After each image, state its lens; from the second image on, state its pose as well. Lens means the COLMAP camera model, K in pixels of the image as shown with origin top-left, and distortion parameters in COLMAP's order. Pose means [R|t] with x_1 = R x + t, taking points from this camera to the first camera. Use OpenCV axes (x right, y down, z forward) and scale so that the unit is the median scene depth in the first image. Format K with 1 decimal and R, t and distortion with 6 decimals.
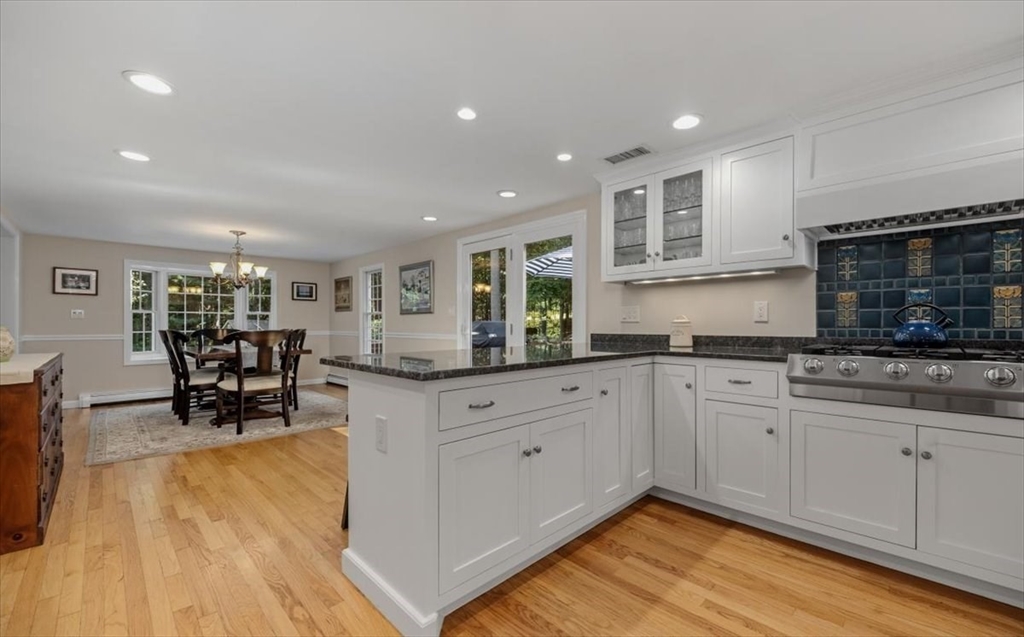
lens RADIAL K [[414.6, 0, 554.0], [0, 414.6, 325.9], [0, 0, 1]] dist [-0.007244, -0.000556]
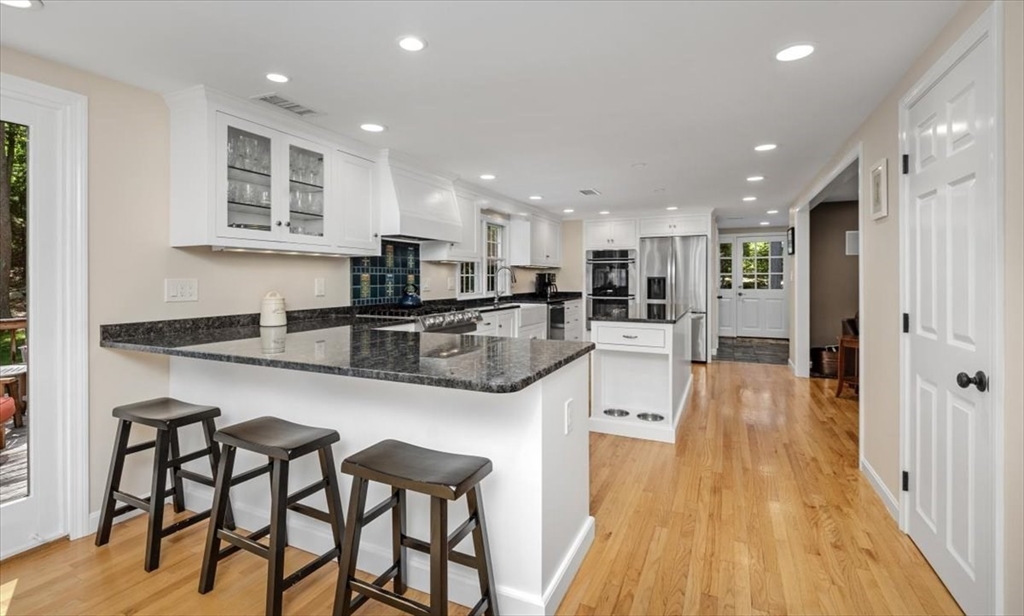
lens RADIAL K [[449.9, 0, 508.9], [0, 449.9, 276.9], [0, 0, 1]] dist [0.021205, 0.000073]
pose [[-0.283597, 0.003497, 0.958937, -0.960966], [0.002360, 0.999993, -0.002949, -0.063444], [-0.958941, 0.001426, -0.283603, 0.945095]]
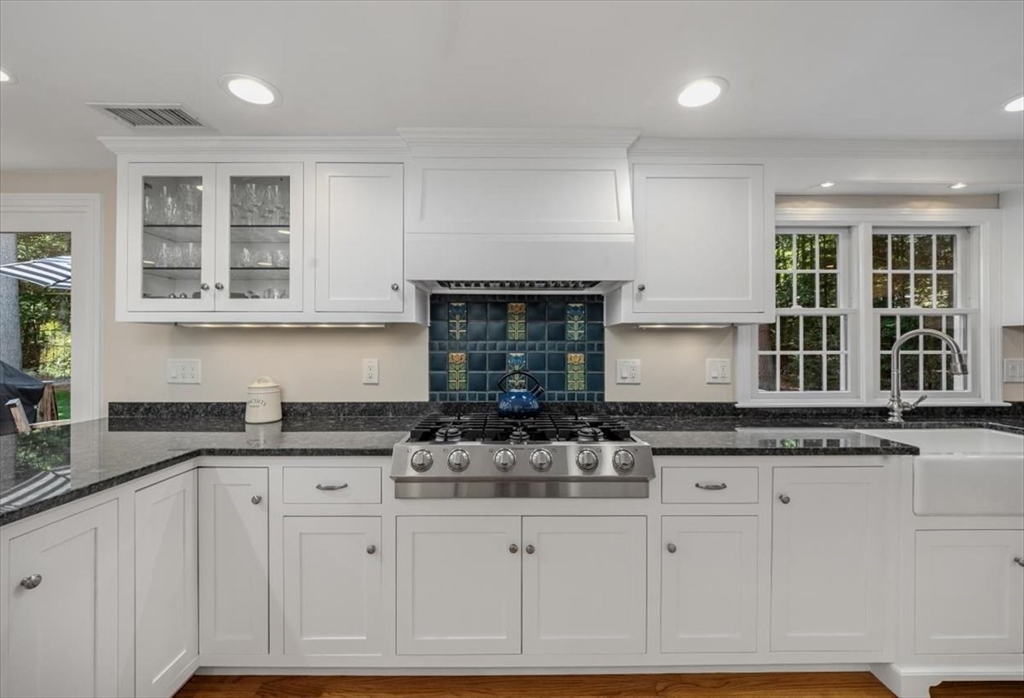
lens RADIAL K [[414.4, 0, 508.1], [0, 414.4, 359.2], [0, 0, 1]] dist [-0.000488, -0.000378]
pose [[0.738378, -0.007520, 0.674345, 0.163701], [-0.001459, 0.999918, 0.012748, -0.077289], [-0.674385, -0.010396, 0.738307, 0.232972]]
